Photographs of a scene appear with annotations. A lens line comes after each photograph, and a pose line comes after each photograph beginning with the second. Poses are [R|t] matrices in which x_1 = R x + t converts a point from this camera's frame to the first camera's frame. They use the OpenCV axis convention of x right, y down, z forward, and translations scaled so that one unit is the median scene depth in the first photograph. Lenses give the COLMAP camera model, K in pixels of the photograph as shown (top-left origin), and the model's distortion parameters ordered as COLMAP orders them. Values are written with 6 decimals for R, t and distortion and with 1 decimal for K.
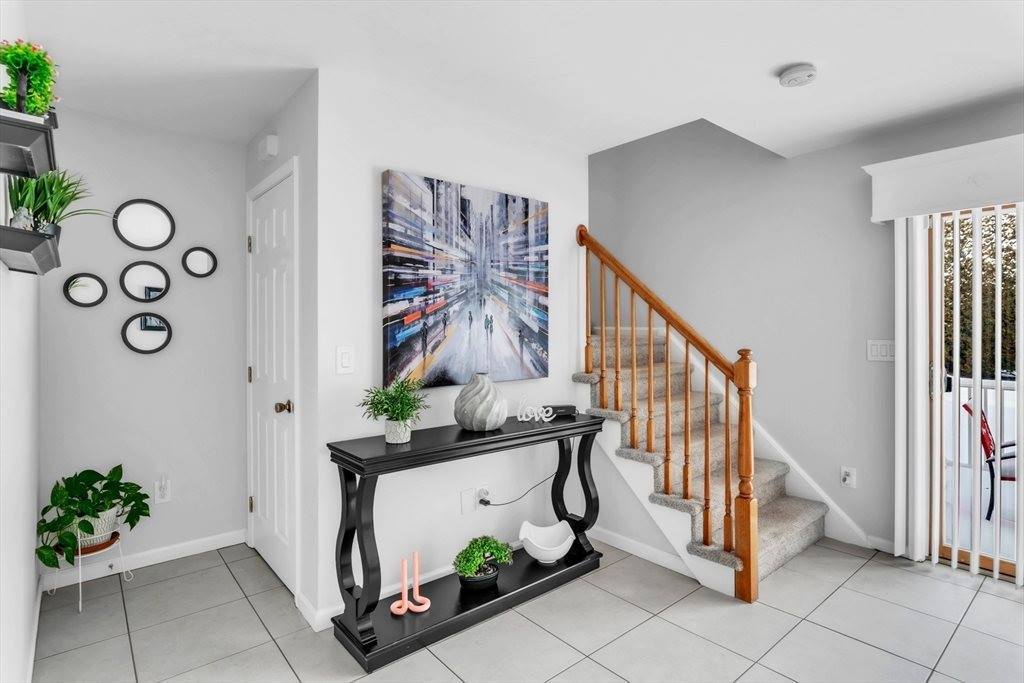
lens RADIAL K [[533.4, 0, 516.4], [0, 533.4, 331.8], [0, 0, 1]] dist [-0.015315, 0.001143]
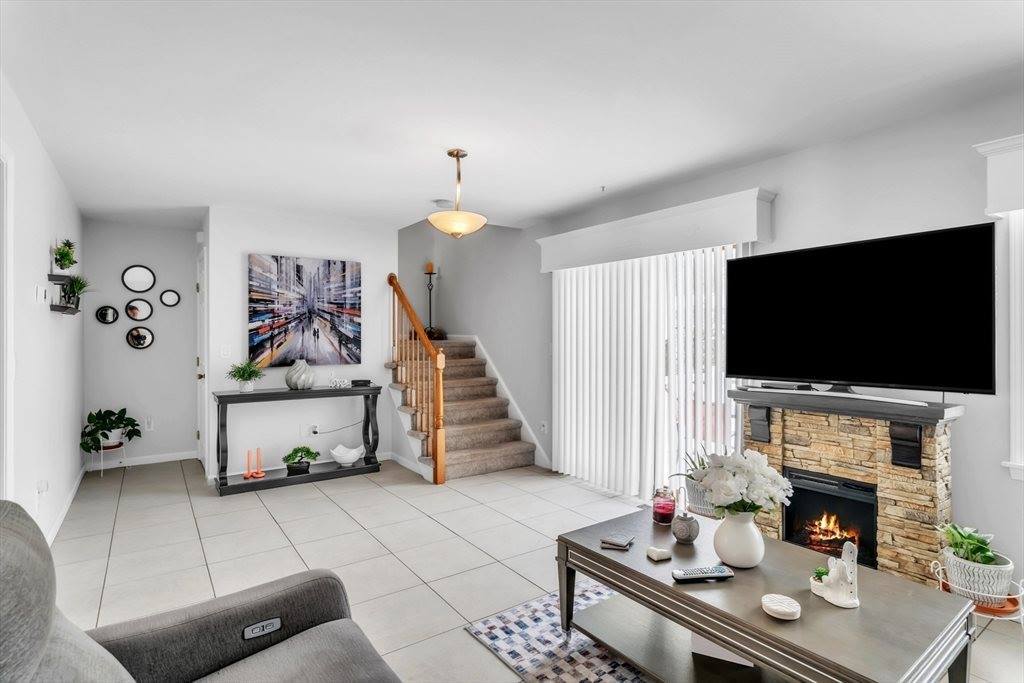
lens RADIAL K [[527.2, 0, 512.0], [0, 527.2, 341.5], [0, 0, 1]] dist [-0.014239, -0.000033]
pose [[0.996497, 0.002552, -0.083589, 0.801941], [-0.002190, 0.999988, 0.004425, 0.004205], [0.083599, -0.004227, 0.996490, -0.760323]]
